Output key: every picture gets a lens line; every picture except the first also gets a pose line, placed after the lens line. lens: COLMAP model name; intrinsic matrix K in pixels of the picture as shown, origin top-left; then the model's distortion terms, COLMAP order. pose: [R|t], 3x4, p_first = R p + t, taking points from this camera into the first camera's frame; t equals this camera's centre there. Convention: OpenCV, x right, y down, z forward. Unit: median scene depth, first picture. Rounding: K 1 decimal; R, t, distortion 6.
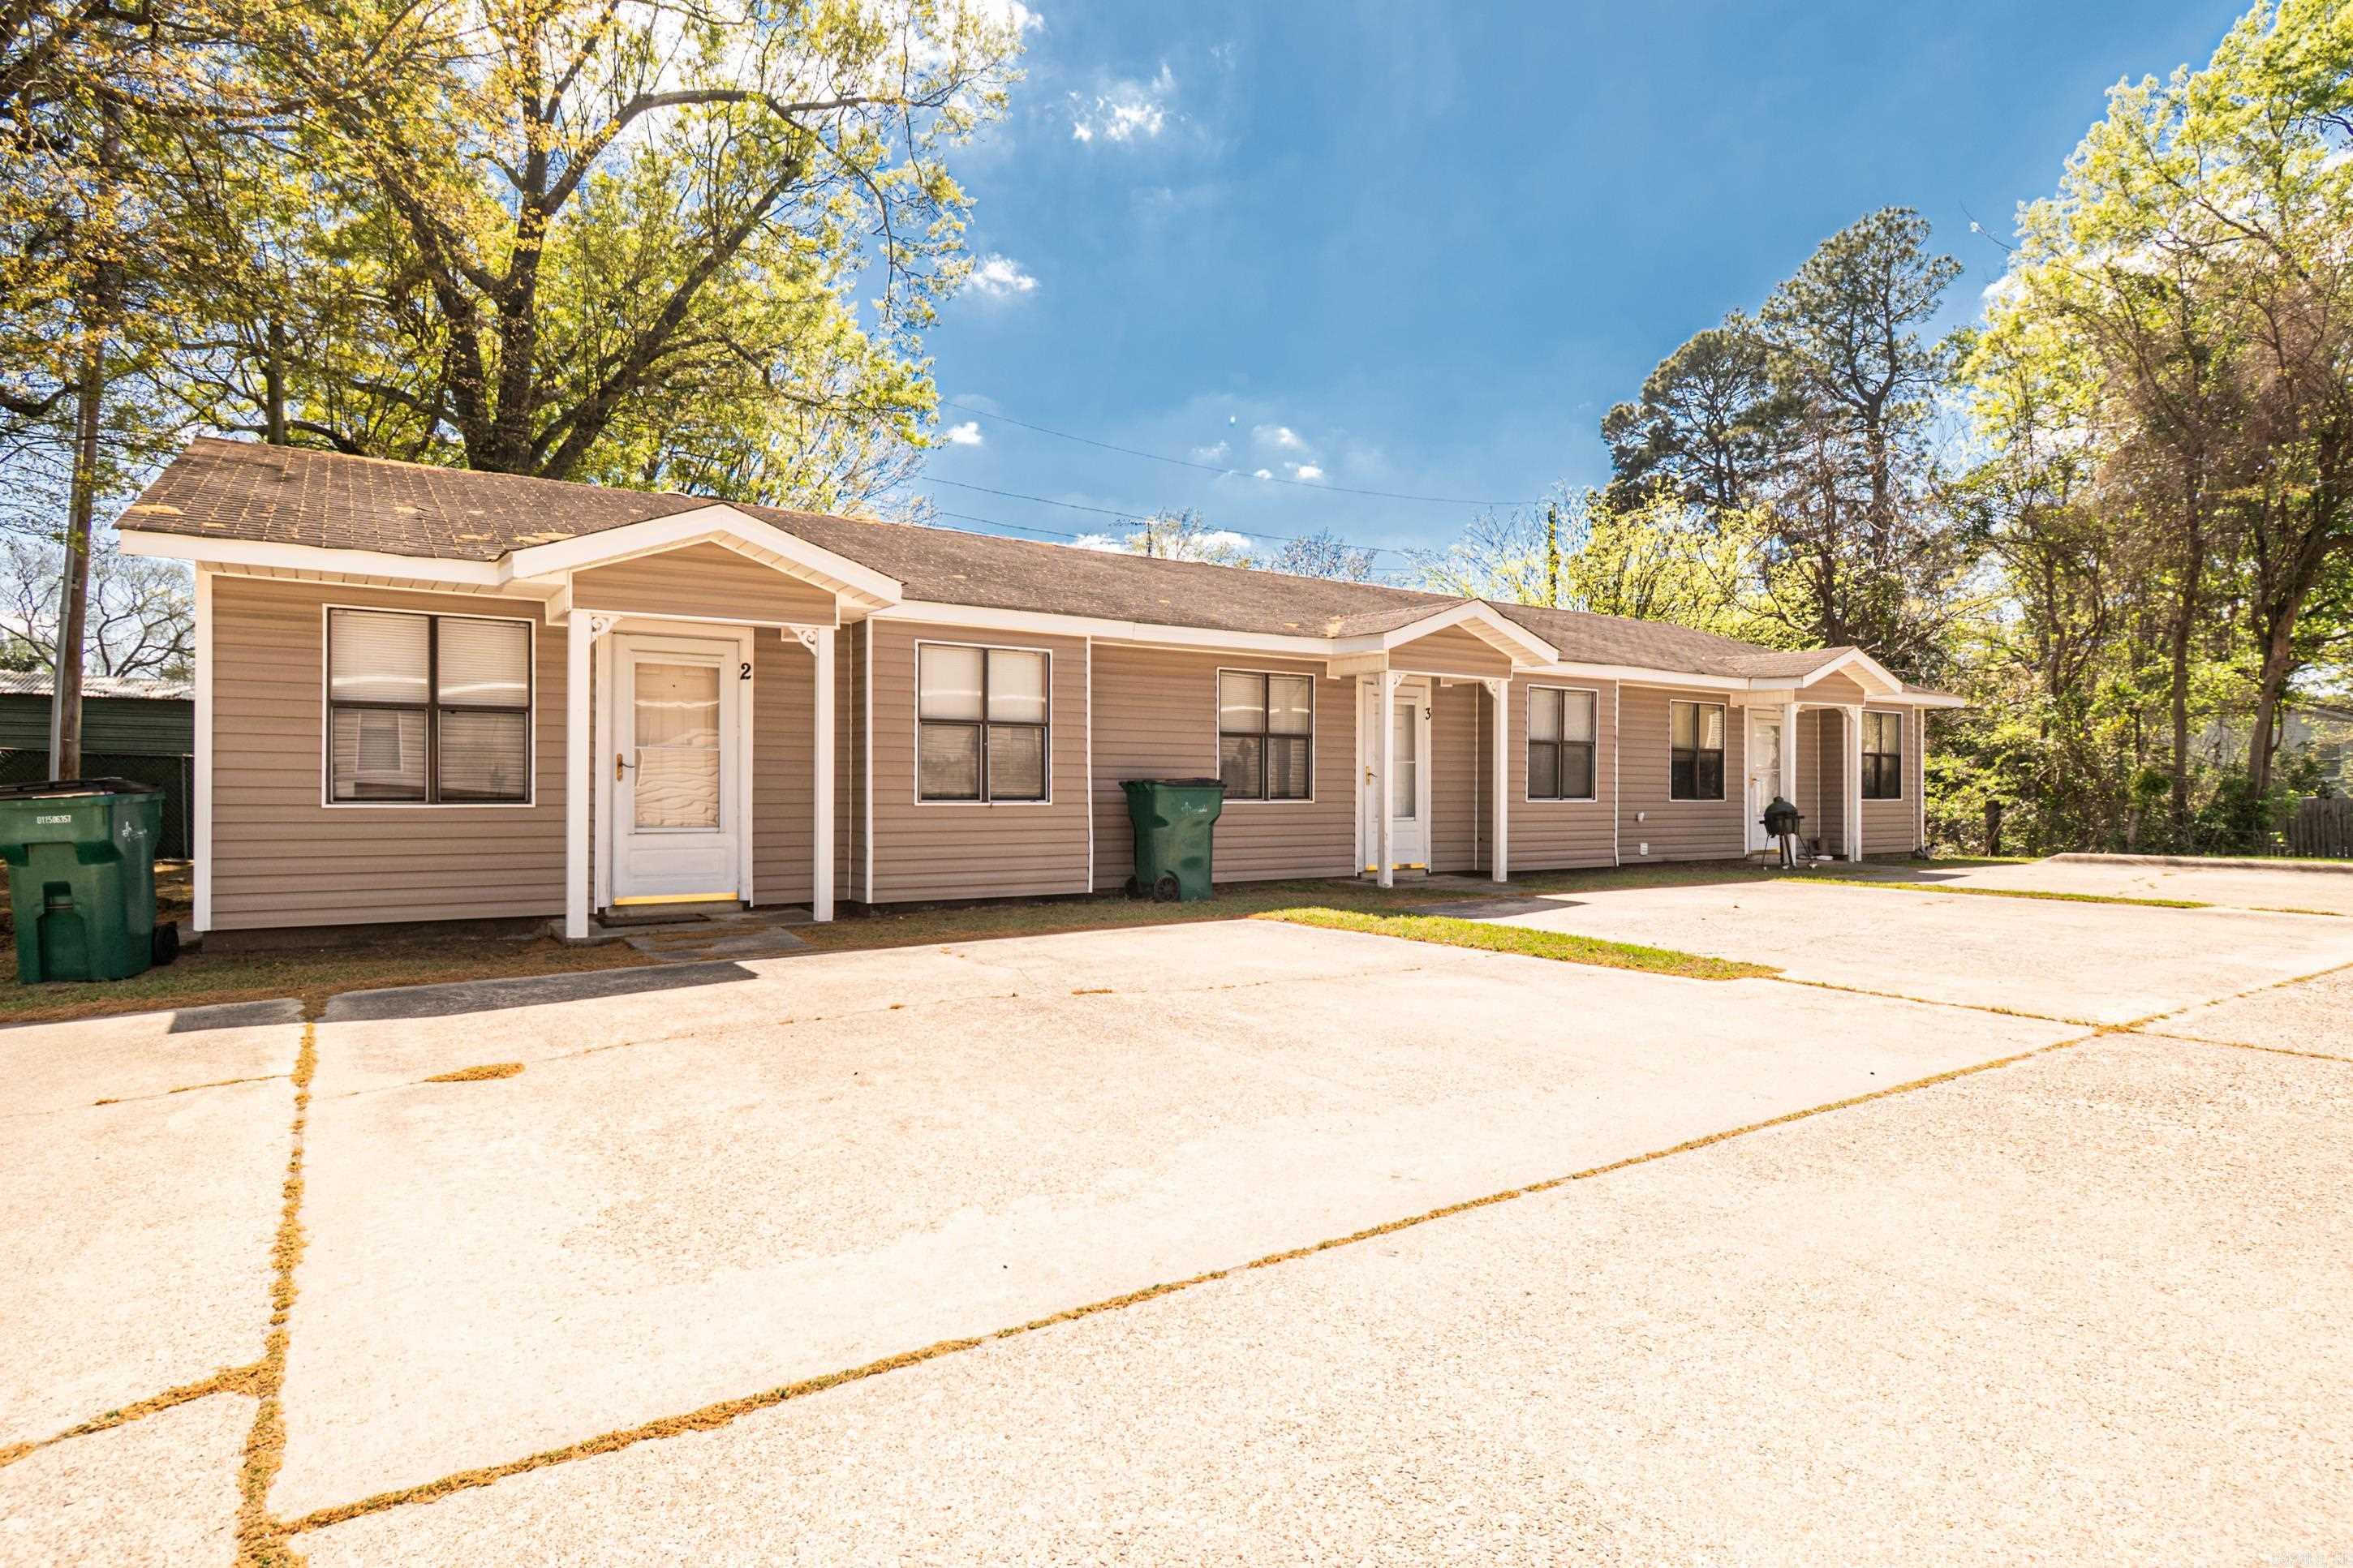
lens RADIAL K [[1349.3, 0, 1084.6], [0, 1349.3, 785.9], [0, 0, 1]] dist [0.000348, -0.007609]
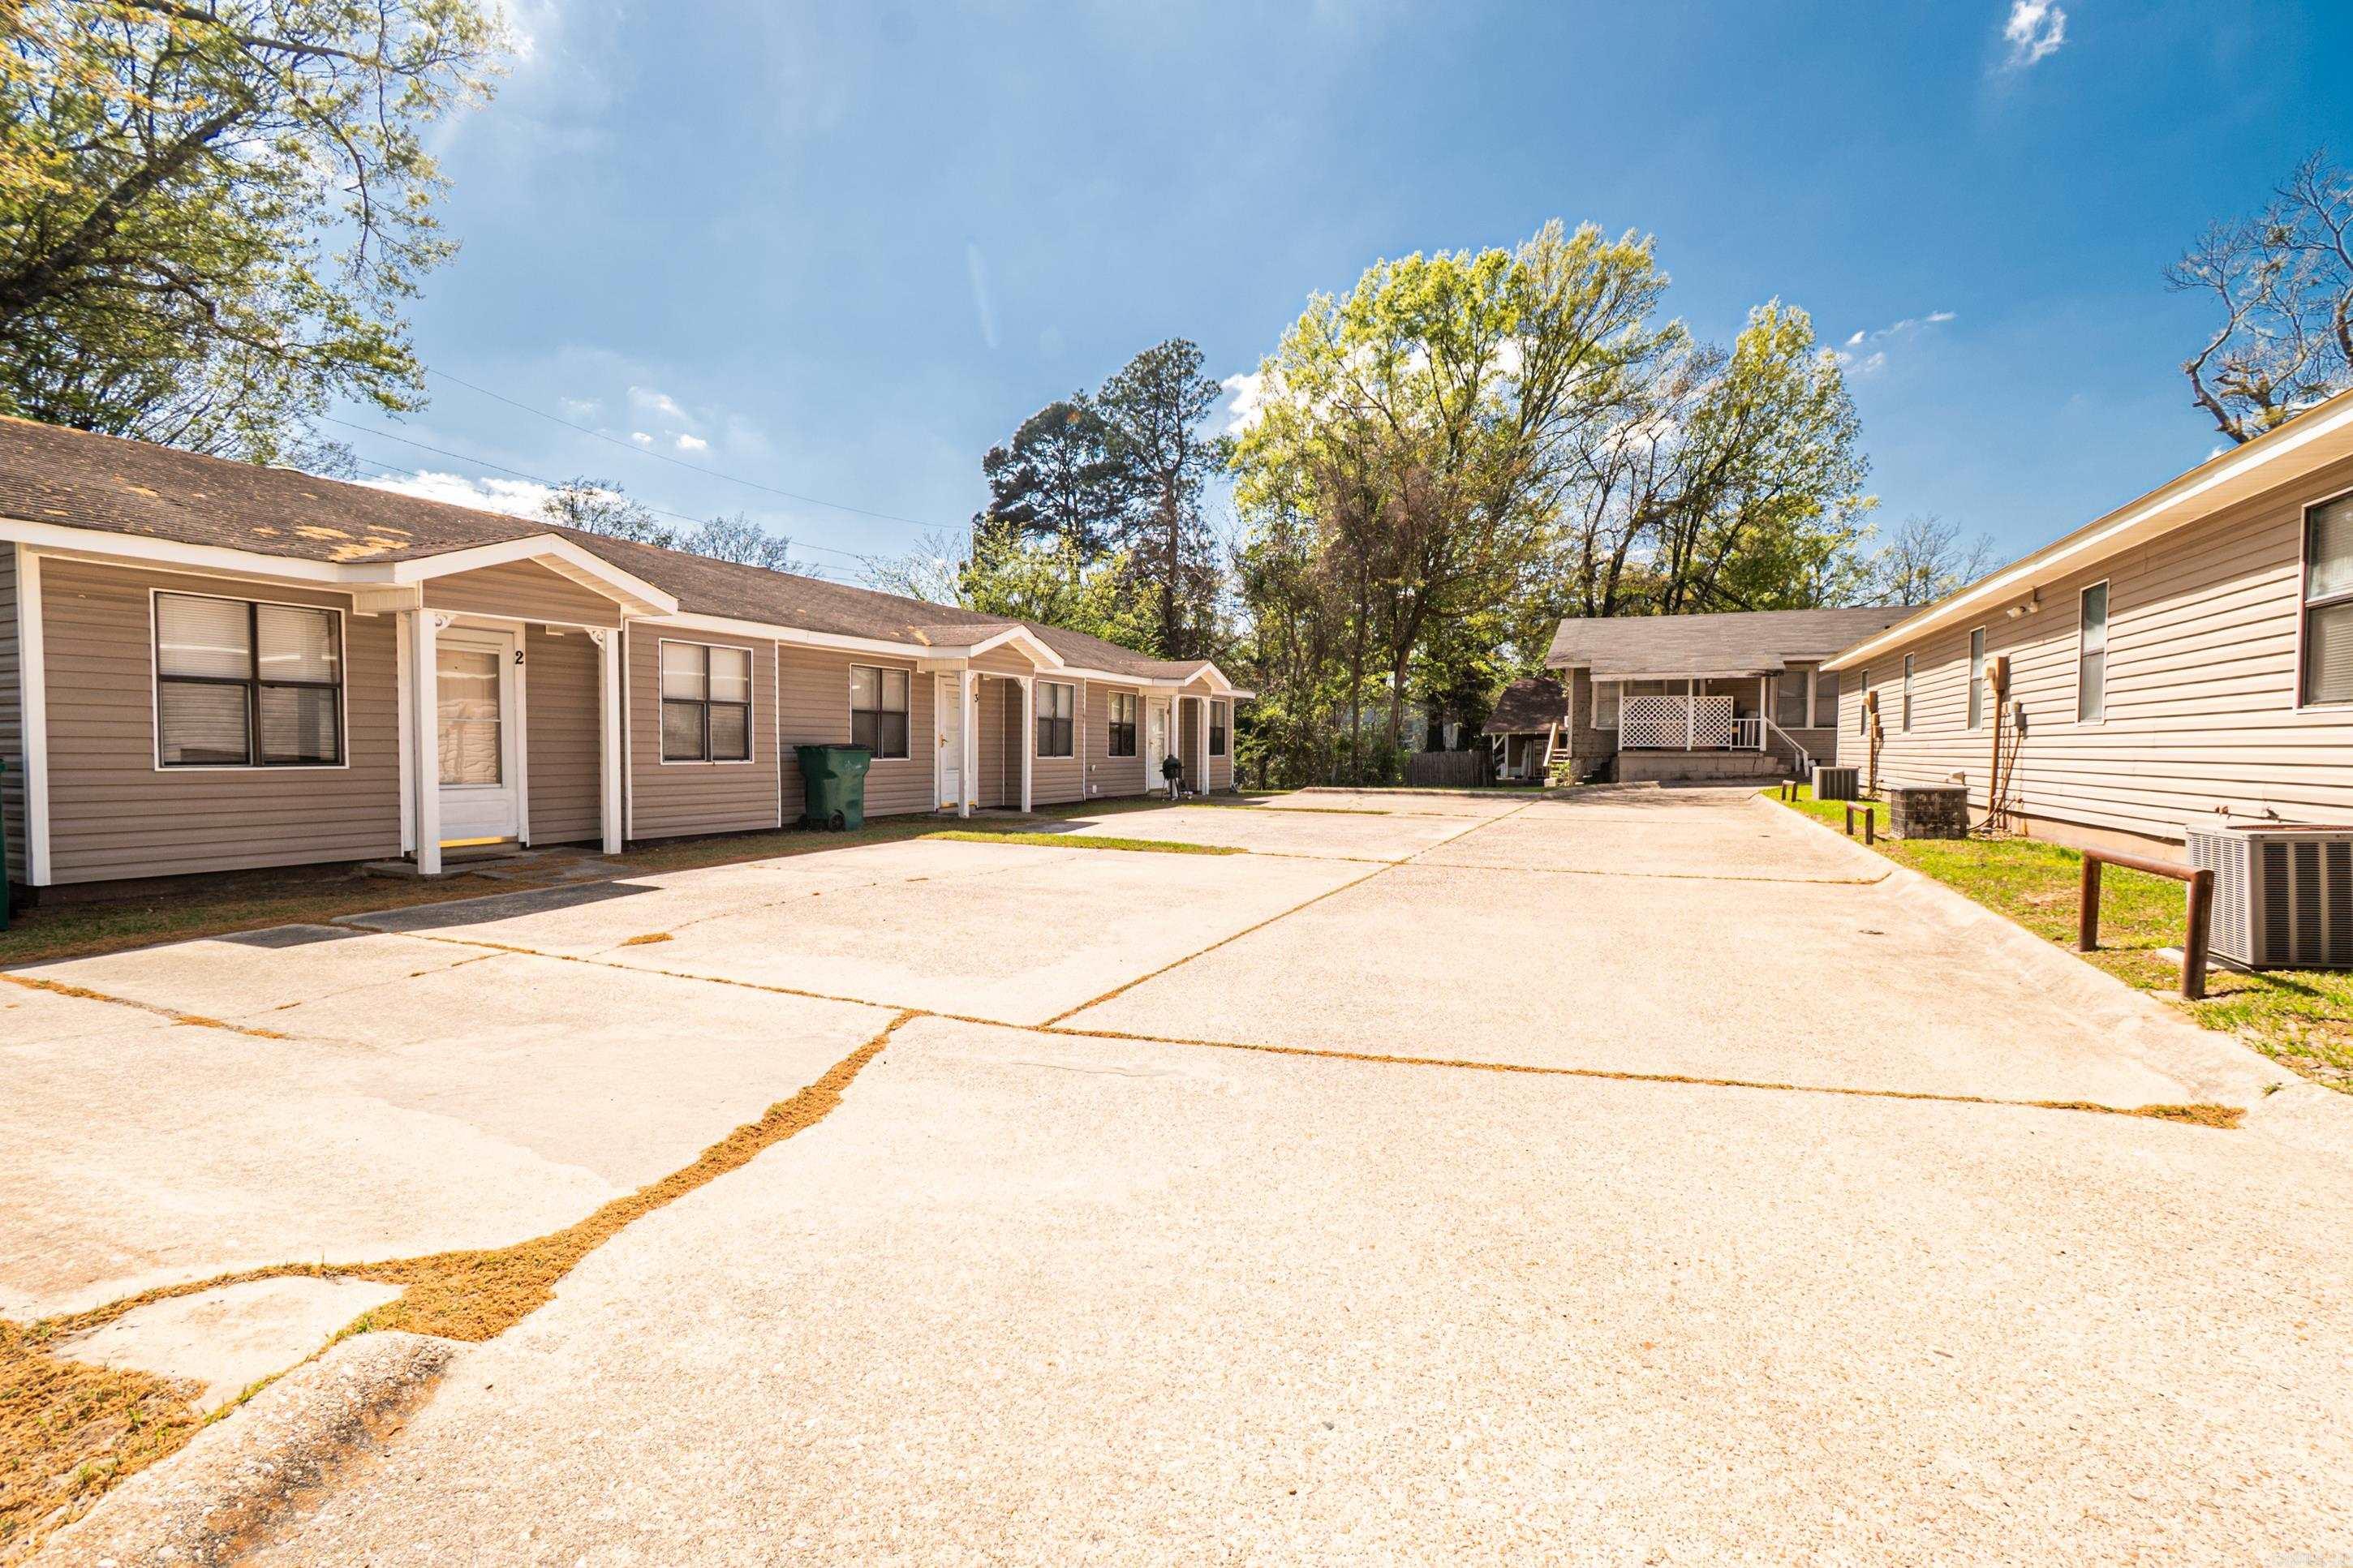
lens RADIAL K [[1207.9, 0, 1176.5], [0, 1207.9, 784.0], [0, 0, 1]] dist [0.000468, -0.000054]
pose [[0.836743, -0.015364, 0.547380, -0.277072], [-0.005733, 0.999306, 0.036812, -0.010265], [-0.547566, -0.033940, 0.836074, -0.206201]]
